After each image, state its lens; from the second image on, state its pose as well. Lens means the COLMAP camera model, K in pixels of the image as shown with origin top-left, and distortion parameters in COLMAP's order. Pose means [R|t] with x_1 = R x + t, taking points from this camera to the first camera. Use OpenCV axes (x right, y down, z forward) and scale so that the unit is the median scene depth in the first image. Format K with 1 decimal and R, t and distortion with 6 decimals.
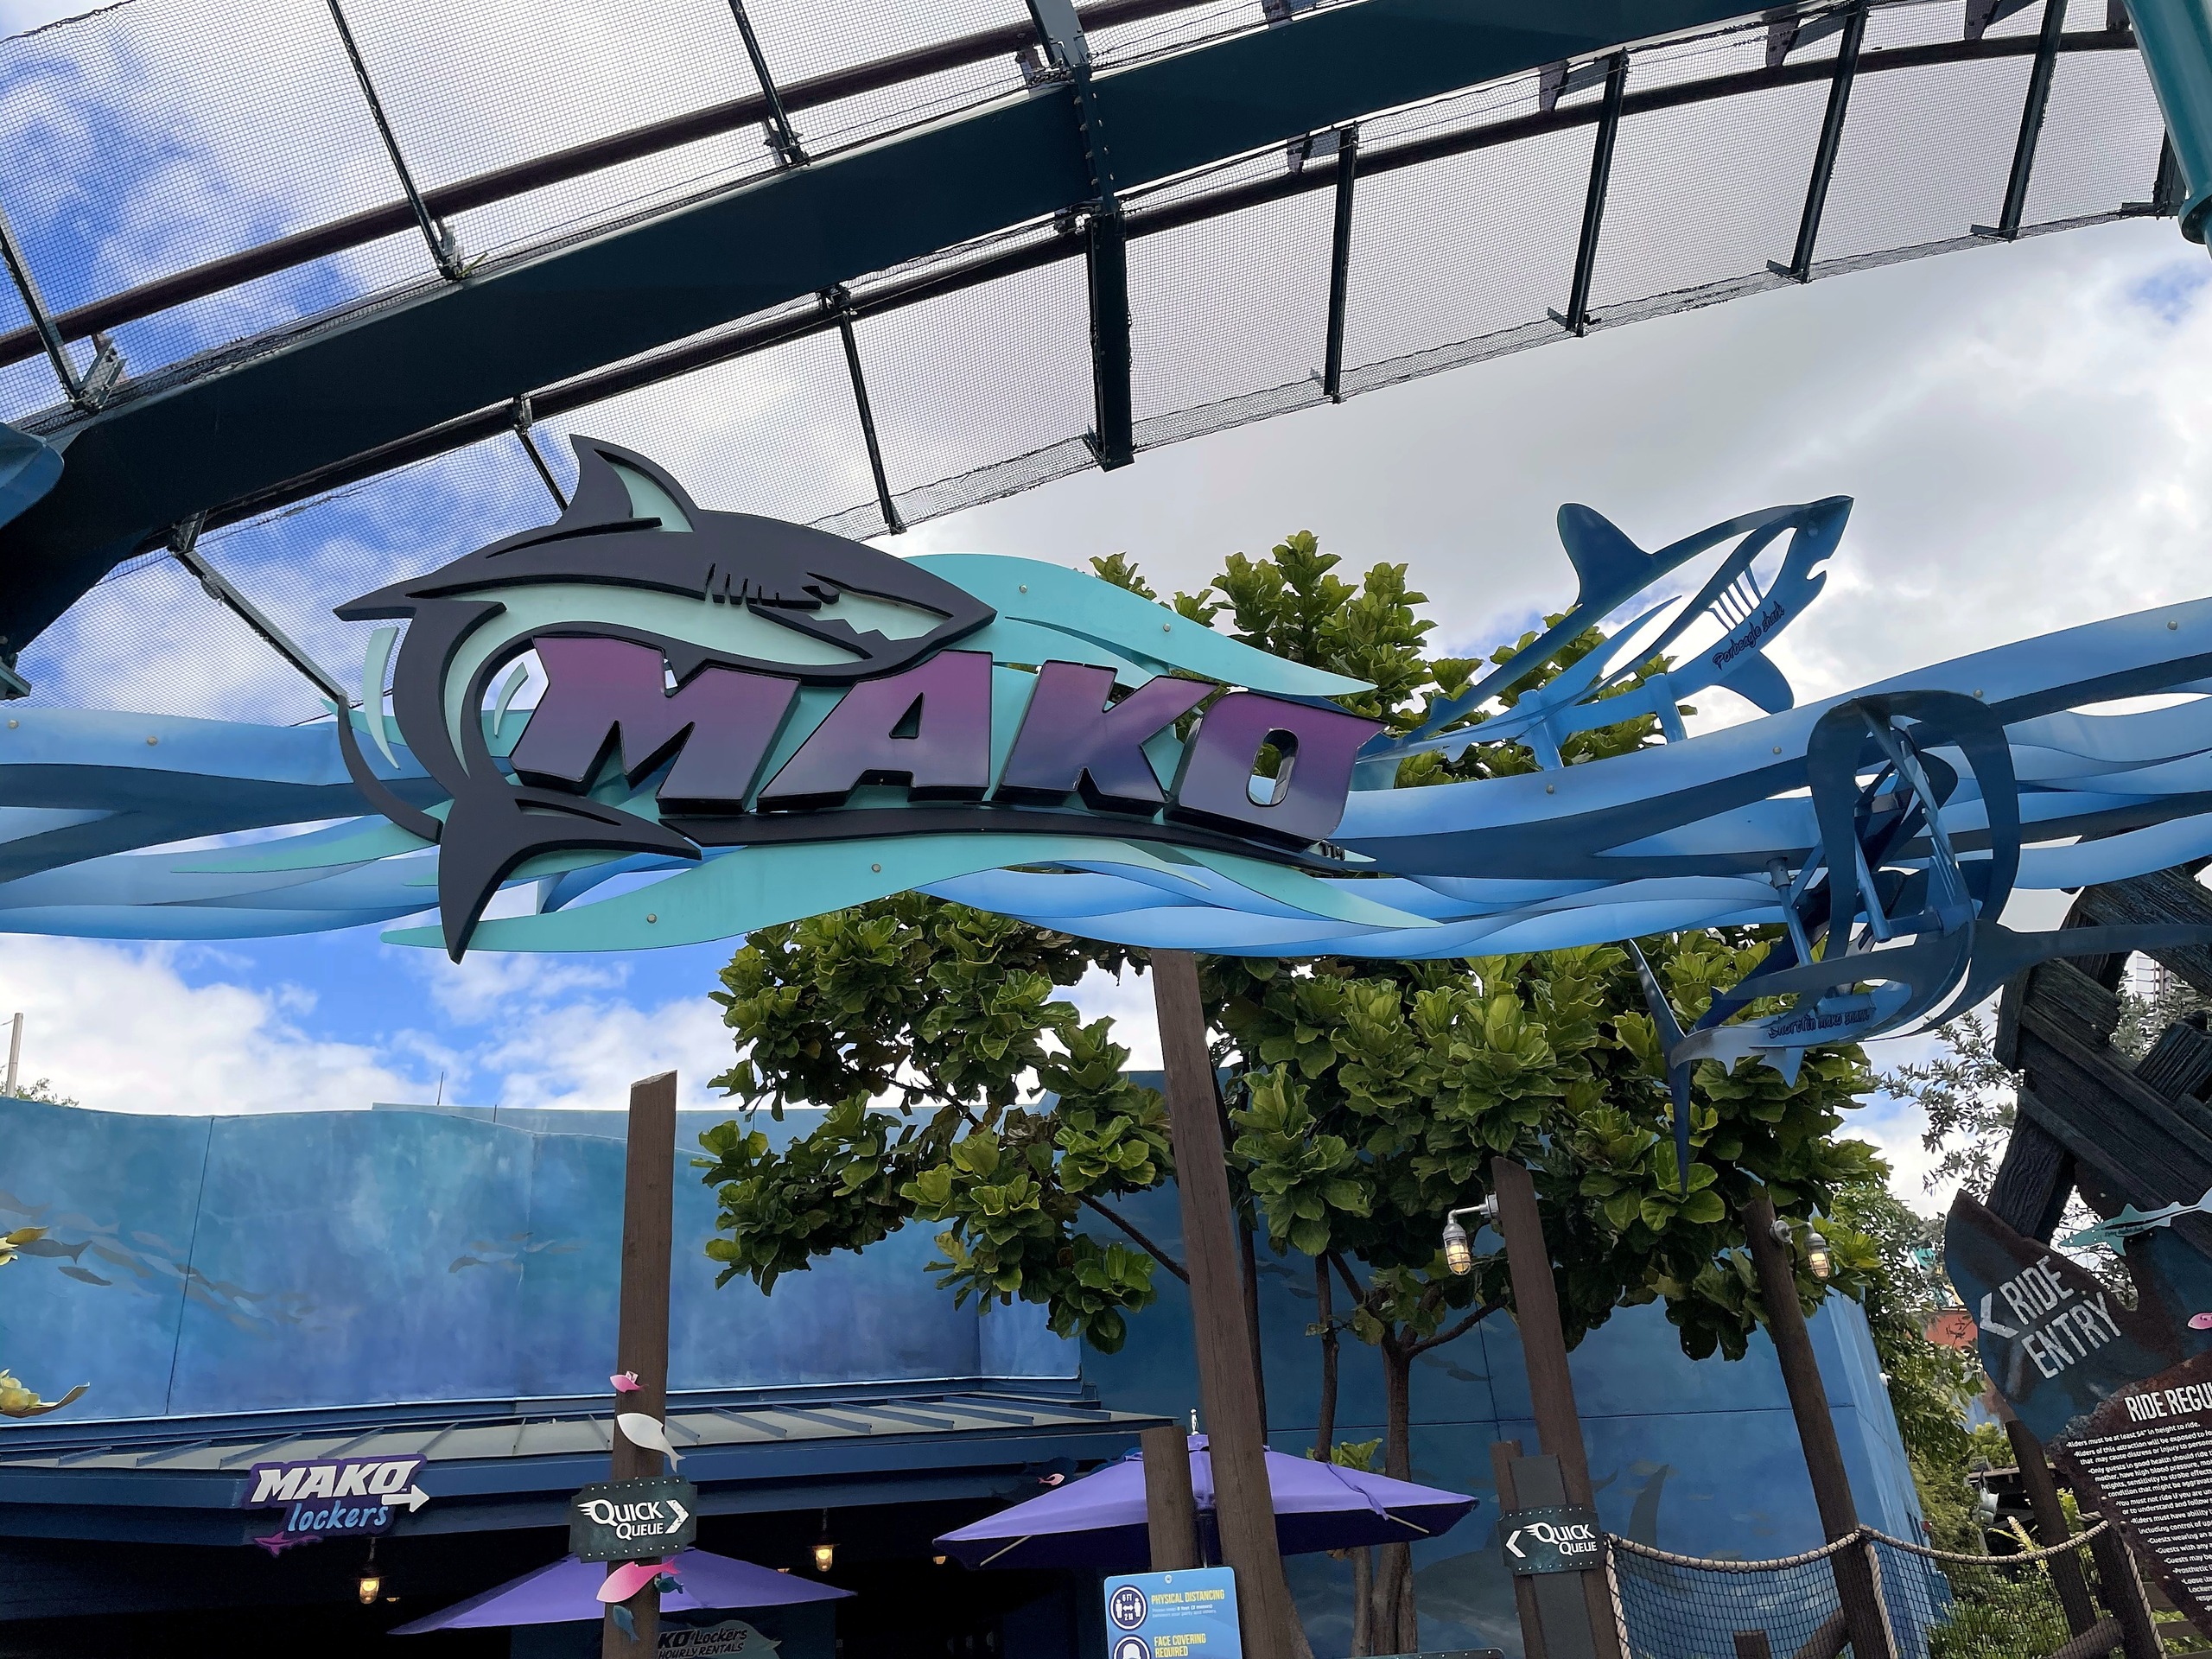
lens RADIAL K [[1683.9, 0, 1106.0], [0, 1683.9, 829.5], [0, 0, 1]] dist [0.074965, -0.088189]
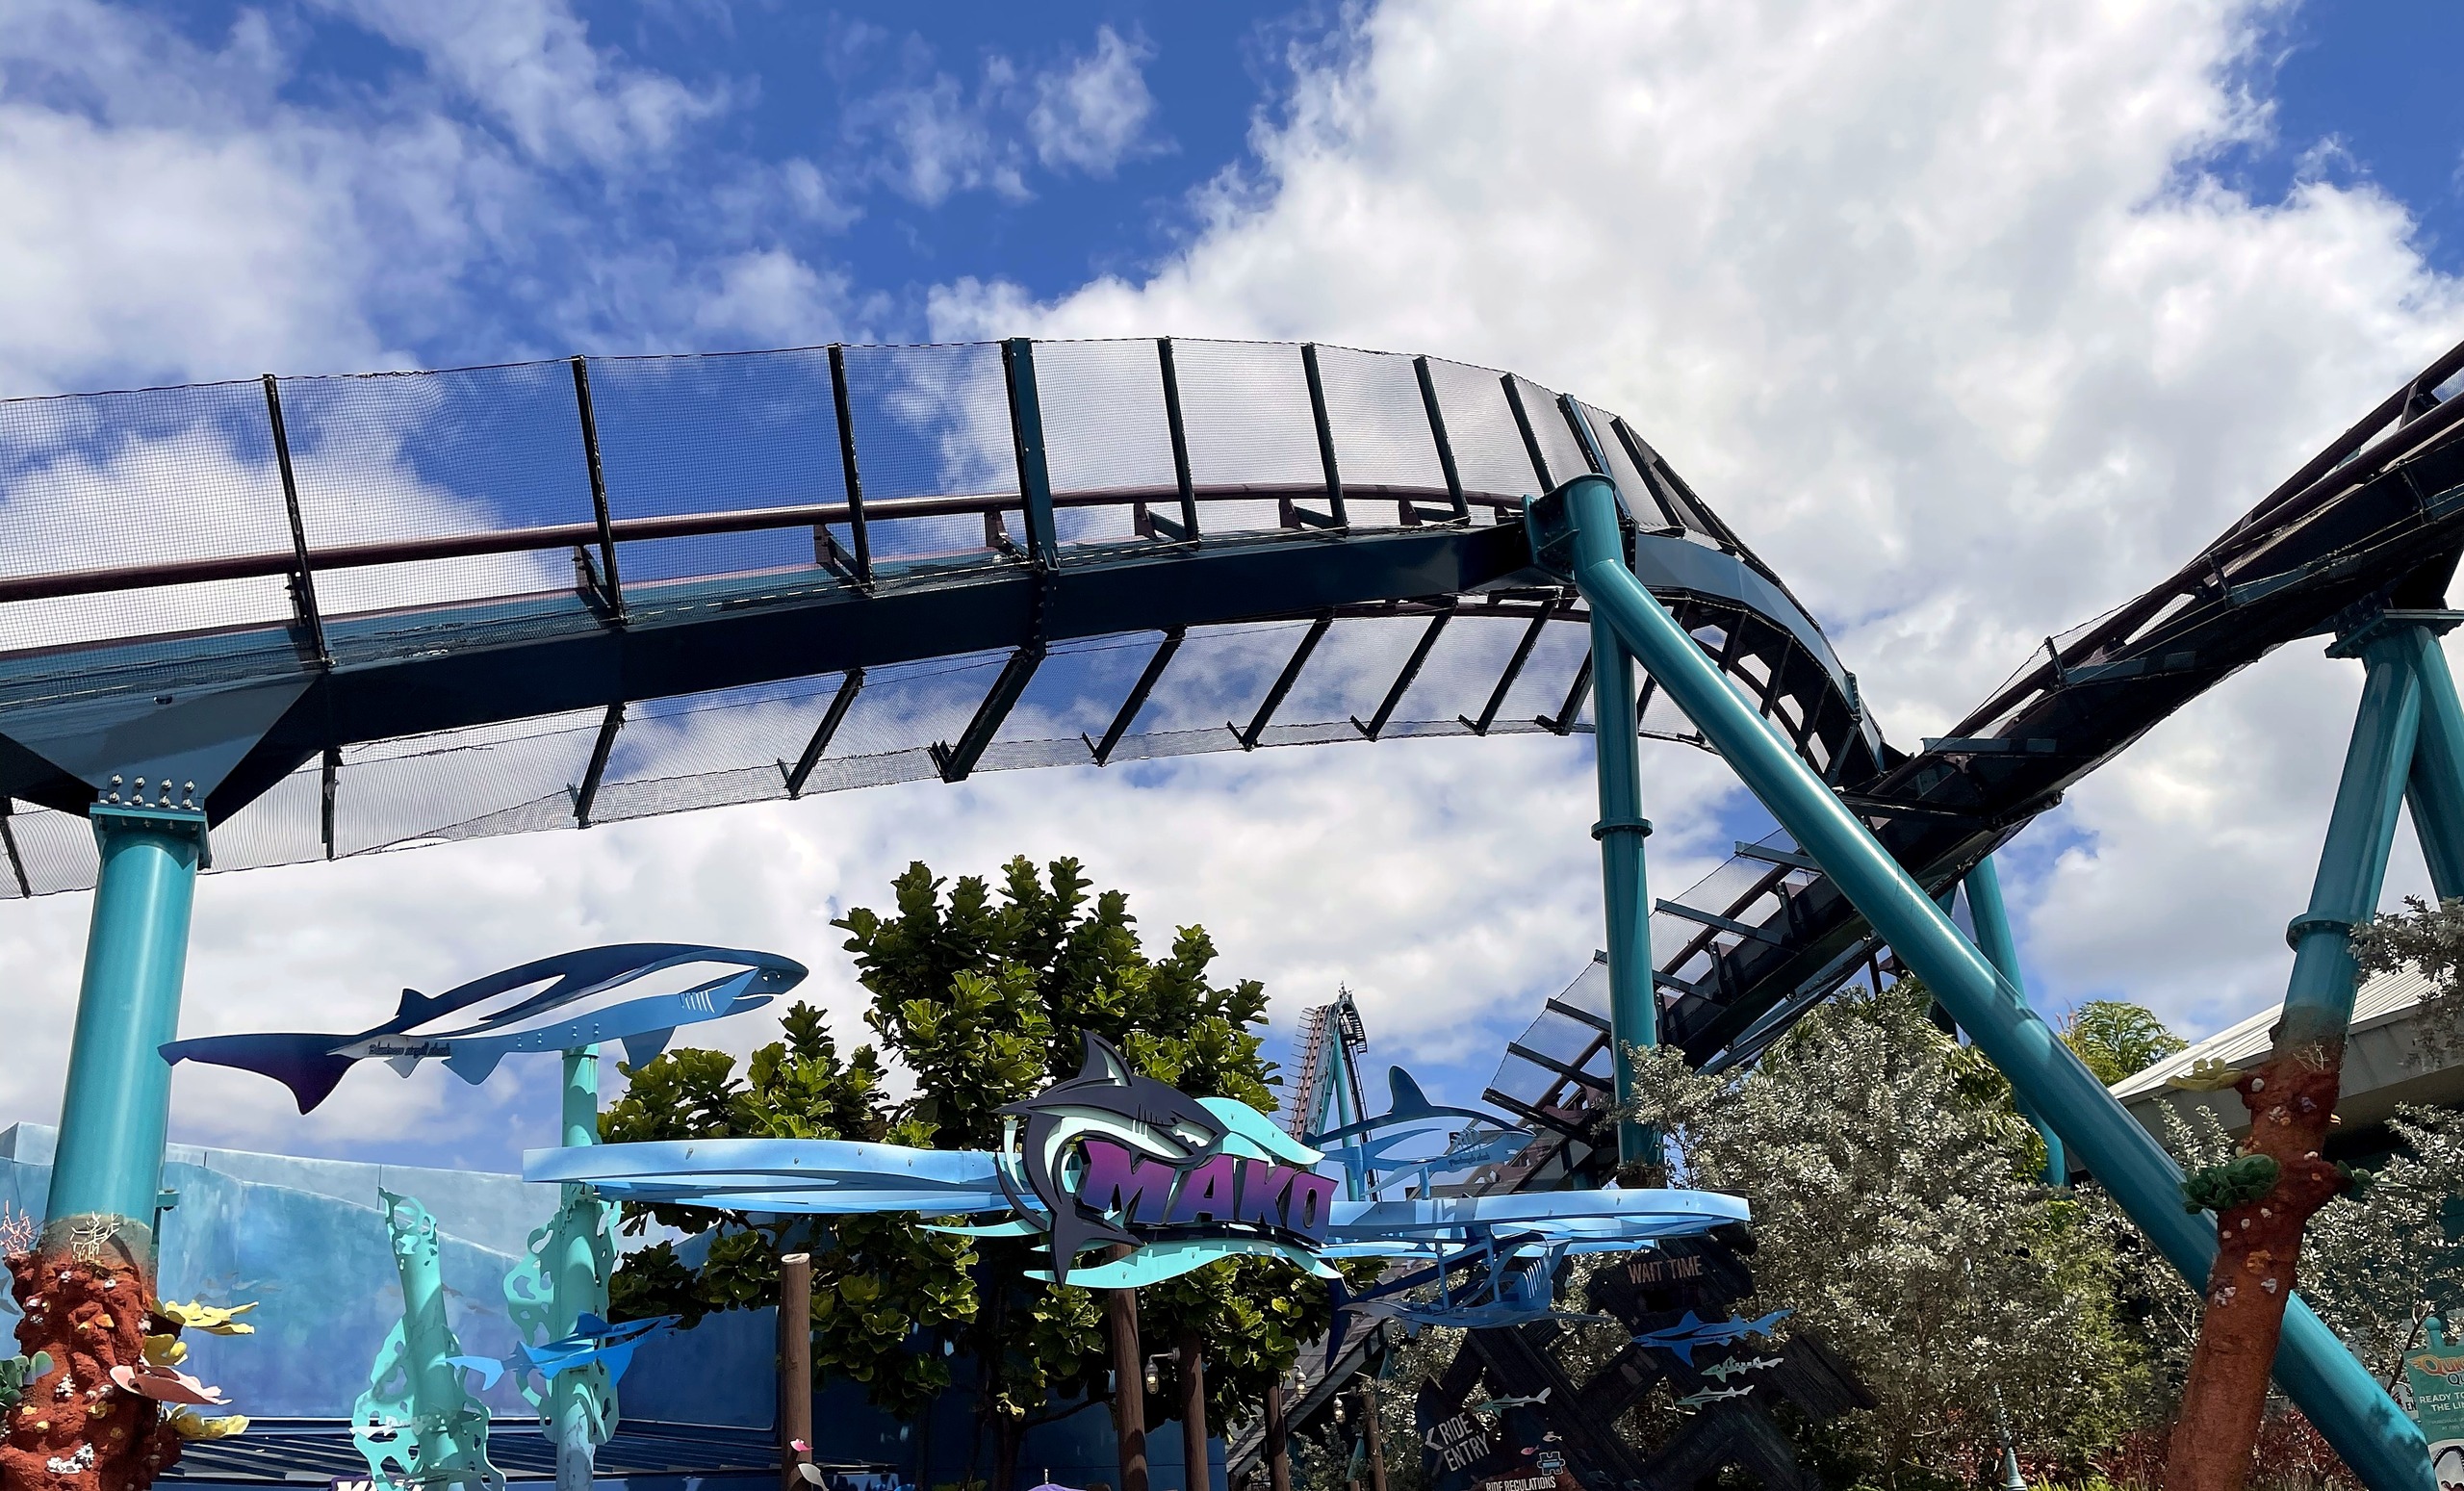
lens RADIAL K [[1905.0, 0, 1214.2], [0, 1905.0, 890.1], [0, 0, 1]] dist [0.082009, -0.098733]
pose [[0.854867, 0.185673, 0.484487, -0.938194], [-0.212673, 0.977123, 0.000787, -0.302078], [-0.473258, -0.103710, 0.874798, -0.807105]]
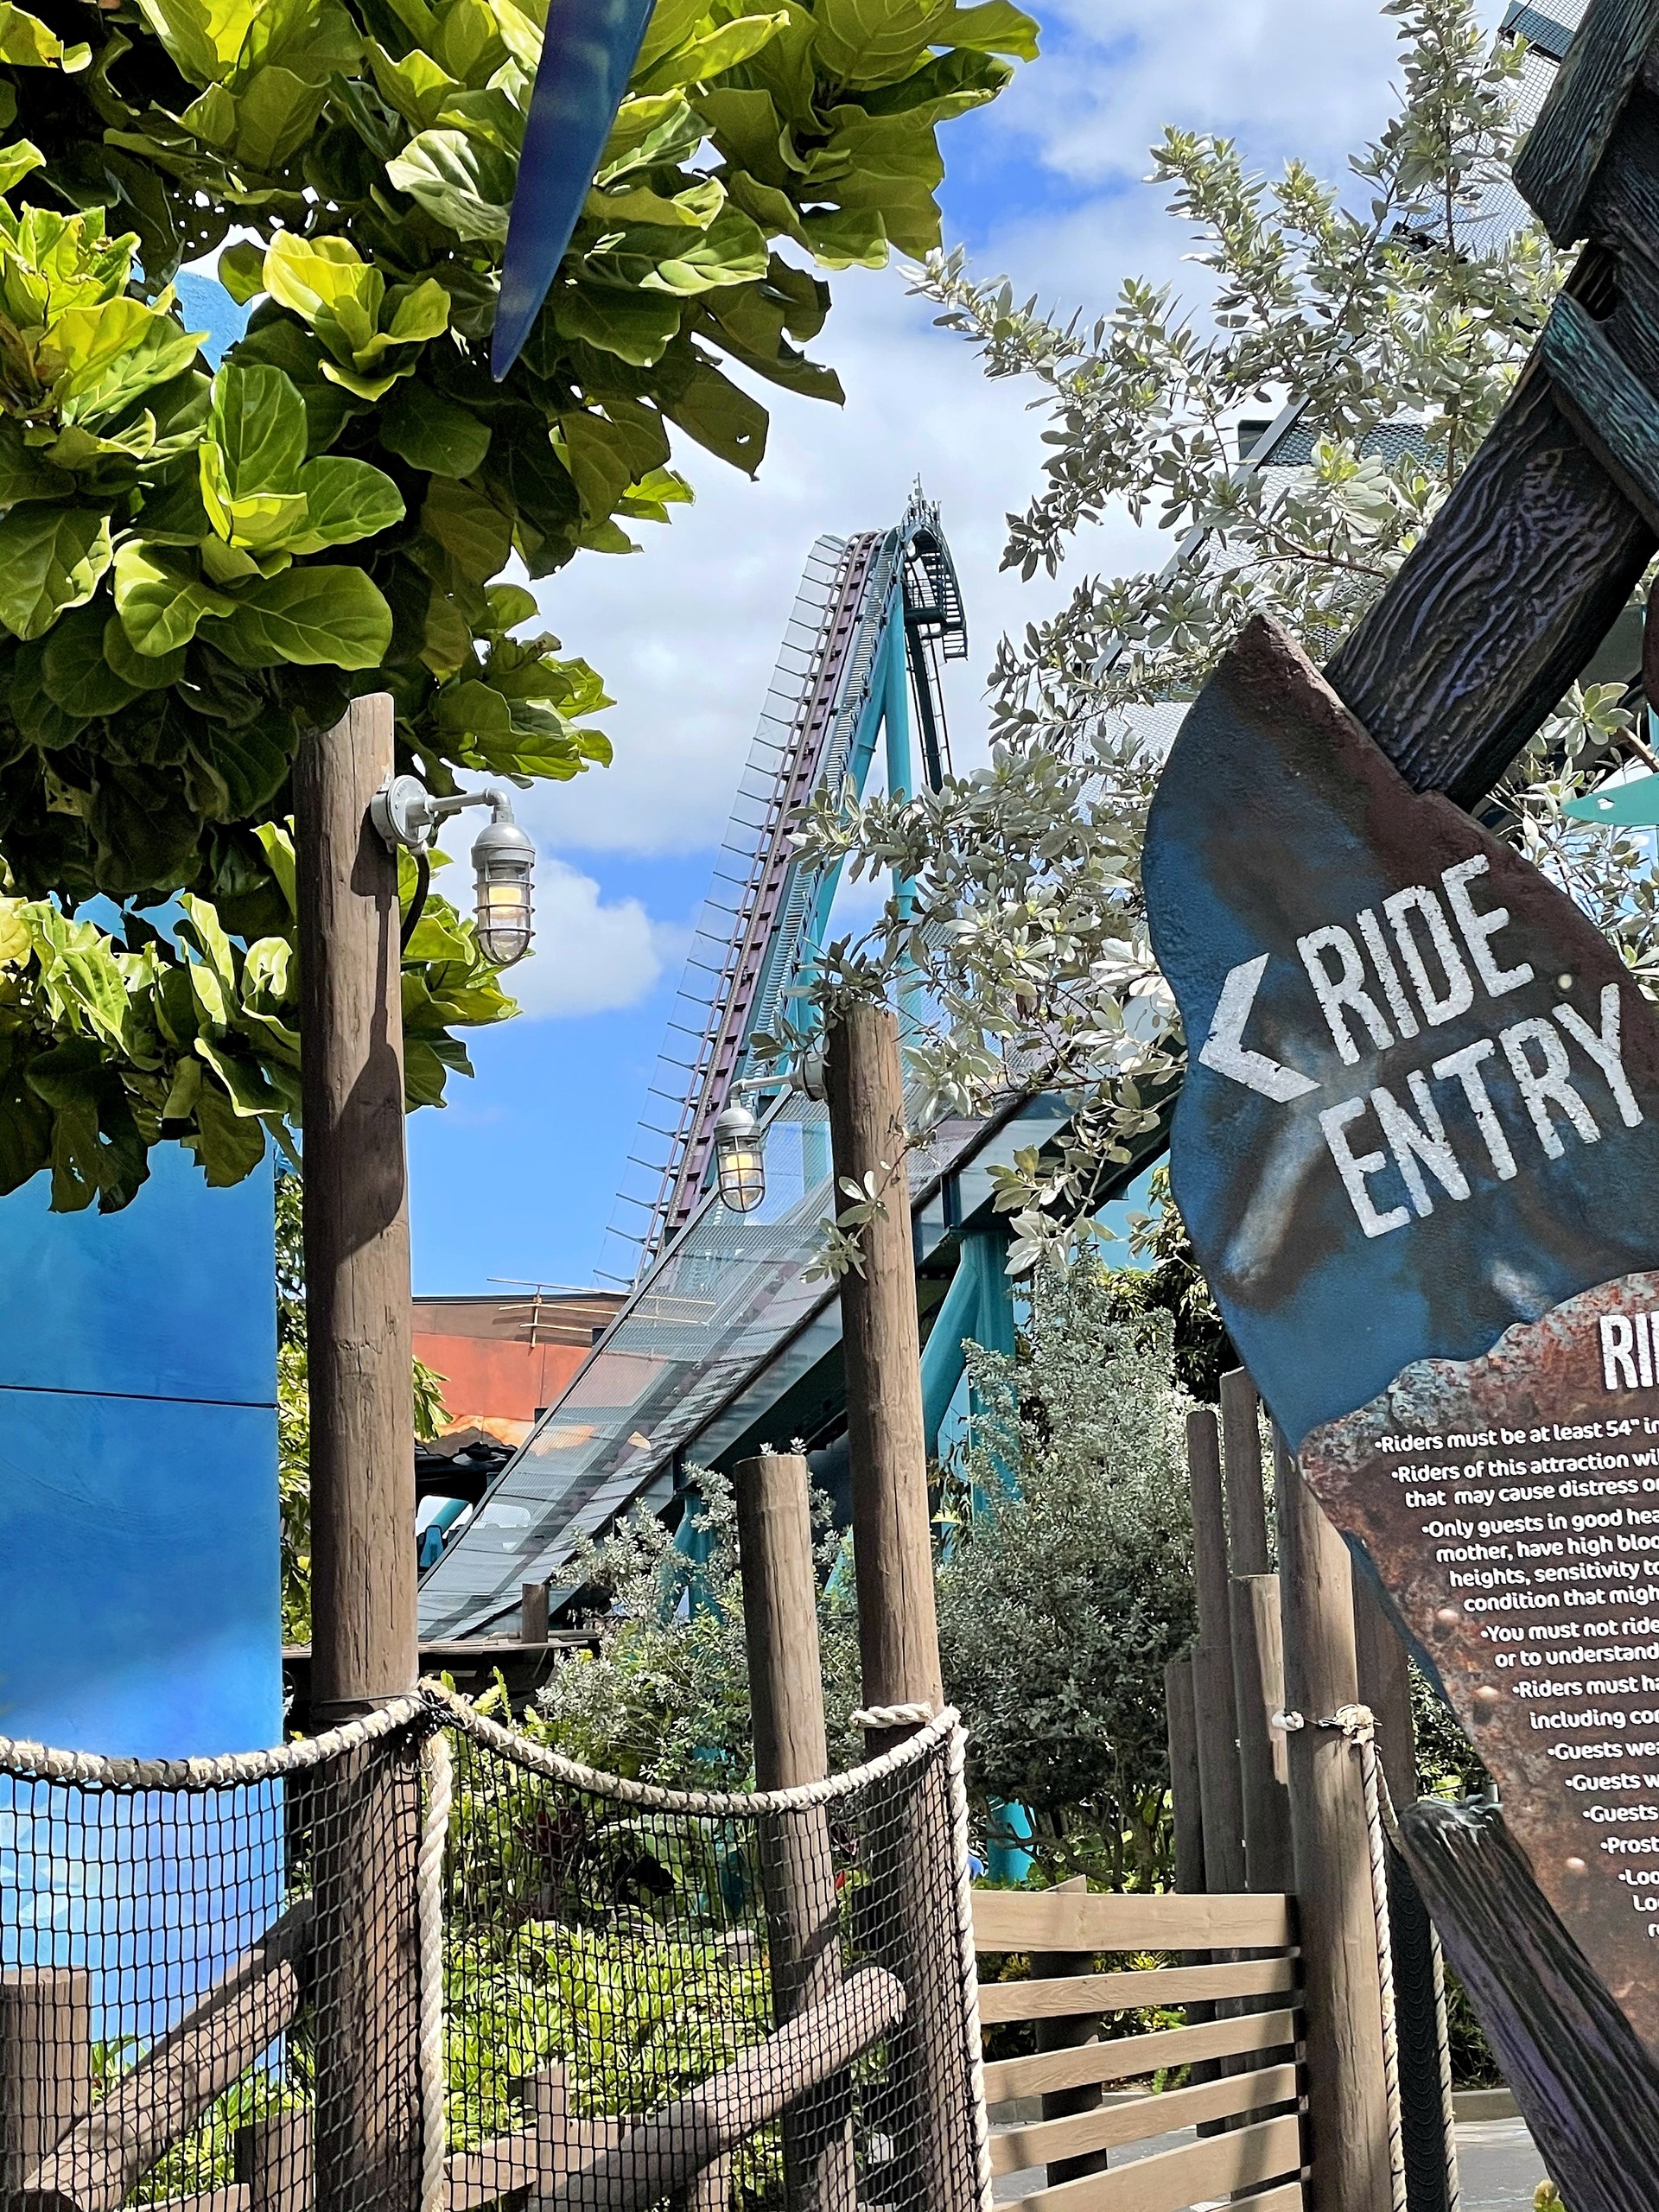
lens RADIAL K [[4290.8, 0, 1025.0], [0, 4290.8, 1108.1], [0, 0, 1]] dist [0.165575, 0.036825]
pose [[0.794939, 0.150057, 0.587839, 0.049360], [-0.285751, 0.947332, 0.144599, 0.206159], [-0.535180, -0.282923, 0.795950, 0.431371]]
